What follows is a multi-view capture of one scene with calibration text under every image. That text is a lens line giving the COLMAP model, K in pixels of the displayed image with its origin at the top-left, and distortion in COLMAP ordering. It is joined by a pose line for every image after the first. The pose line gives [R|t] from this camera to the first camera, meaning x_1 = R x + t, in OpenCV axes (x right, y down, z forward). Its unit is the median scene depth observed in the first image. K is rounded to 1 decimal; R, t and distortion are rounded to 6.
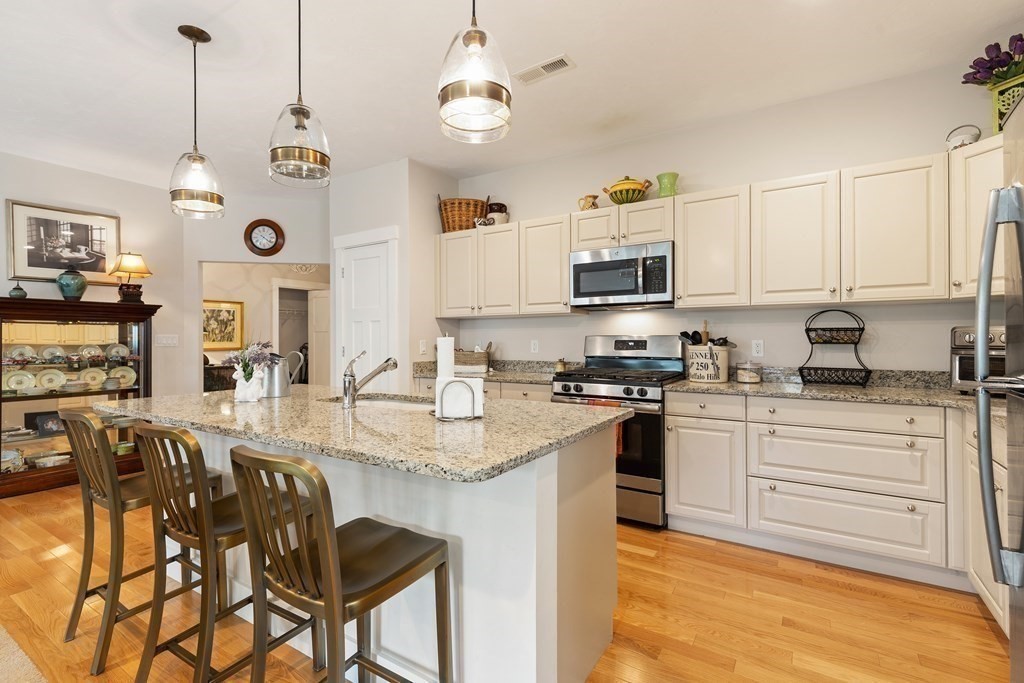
lens RADIAL K [[461.5, 0, 514.2], [0, 461.5, 343.3], [0, 0, 1]] dist [0.006831, -0.000754]
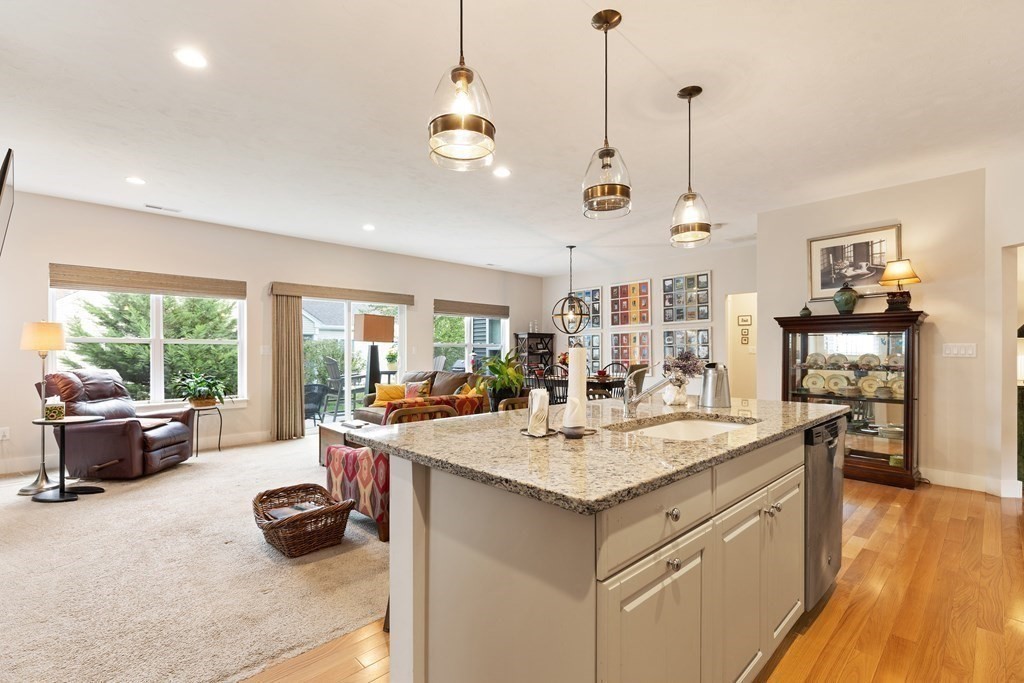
lens RADIAL K [[461.5, 0, 509.0], [0, 461.5, 350.6], [0, 0, 1]] dist [0.006831, -0.000754]
pose [[-0.255893, 0.008913, -0.966664, 0.329996], [-0.011790, 0.999854, 0.012340, -0.007708], [0.966633, 0.014554, -0.255751, 0.485716]]
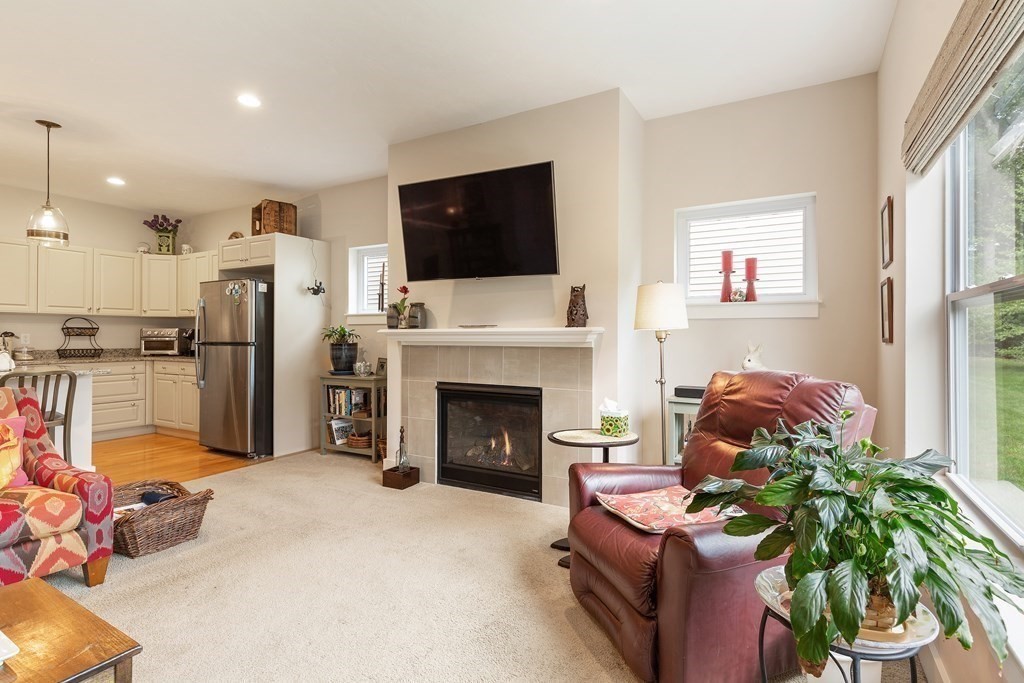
lens RADIAL K [[491.6, 0, 522.4], [0, 491.6, 334.4], [0, 0, 1]] dist [0.003549, 0.000939]
pose [[-0.040937, 0.010087, 0.999111, -0.968727], [0.011769, 0.999885, -0.009613, 0.024789], [-0.999092, 0.011365, -0.041051, -0.495499]]
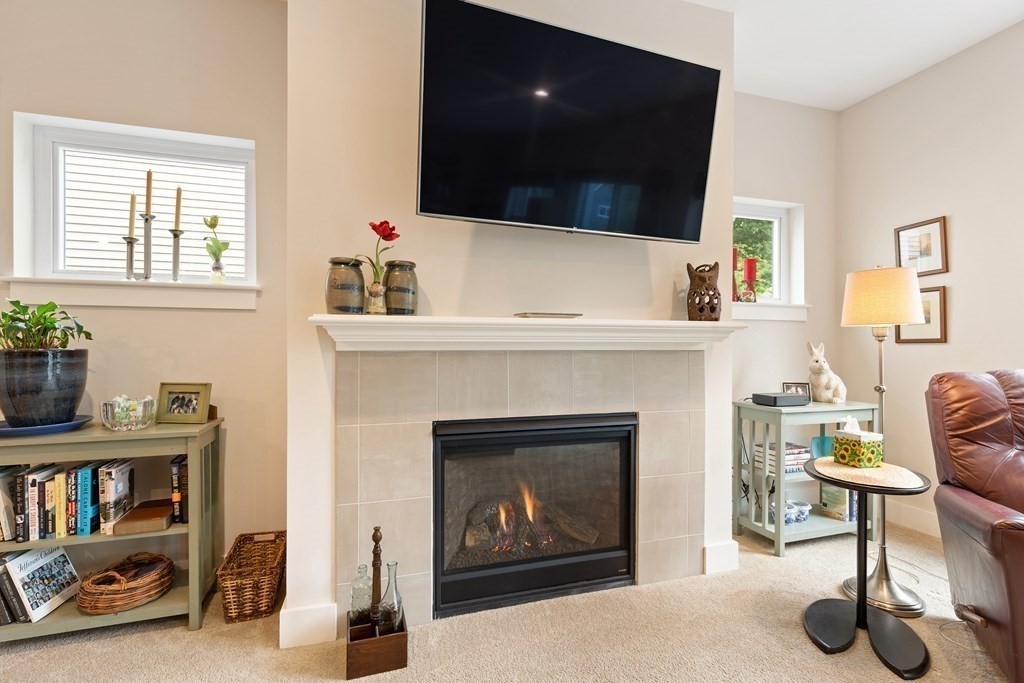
lens RADIAL K [[461.5, 0, 511.3], [0, 461.5, 348.4], [0, 0, 1]] dist [0.006831, -0.000754]
pose [[-0.748244, 0.005699, 0.663400, -0.372529], [0.013270, 0.999892, 0.006378, 0.030956], [-0.663291, 0.013575, -0.748238, -0.077187]]
